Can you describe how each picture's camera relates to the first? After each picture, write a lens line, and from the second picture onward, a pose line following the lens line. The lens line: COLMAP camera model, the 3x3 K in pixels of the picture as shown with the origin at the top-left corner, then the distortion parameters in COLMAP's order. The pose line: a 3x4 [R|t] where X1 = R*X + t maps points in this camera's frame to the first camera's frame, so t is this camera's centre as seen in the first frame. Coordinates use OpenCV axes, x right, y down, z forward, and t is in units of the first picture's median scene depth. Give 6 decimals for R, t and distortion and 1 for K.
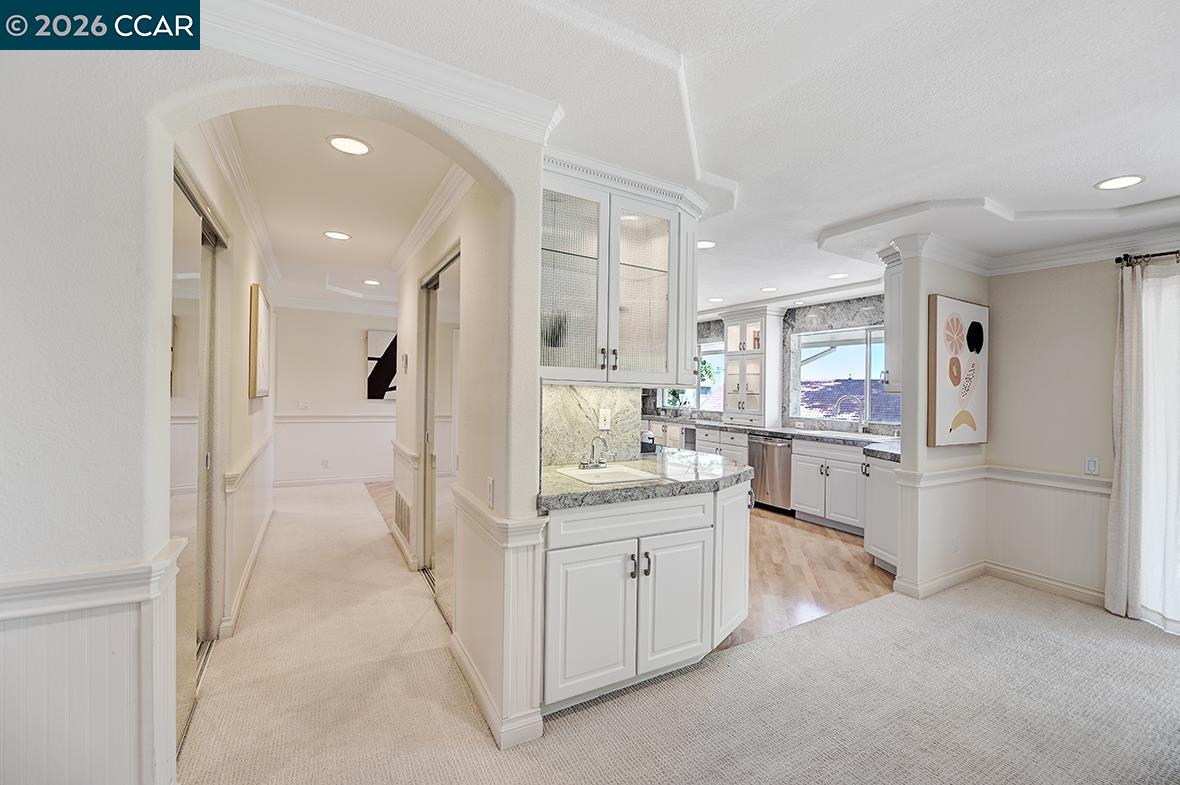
lens RADIAL K [[515.4, 0, 602.5], [0, 515.4, 371.9], [0, 0, 1]] dist [-0.000023, -0.000052]
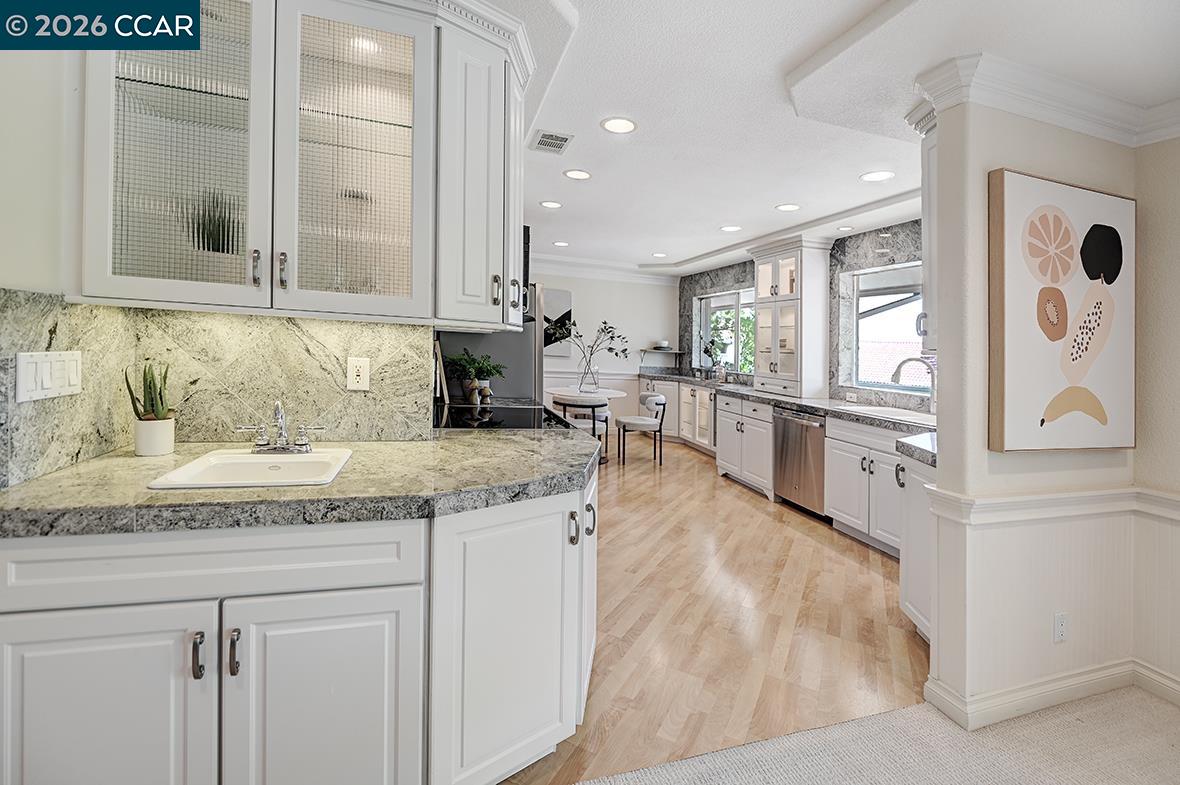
lens RADIAL K [[508.2, 0, 589.7], [0, 508.2, 318.1], [0, 0, 1]] dist [-0.003077, -0.000620]
pose [[0.969179, 0.012992, -0.246013, 0.265531], [-0.019189, 0.999556, -0.022811, 0.019692], [0.245607, 0.026829, 0.968998, 0.280489]]
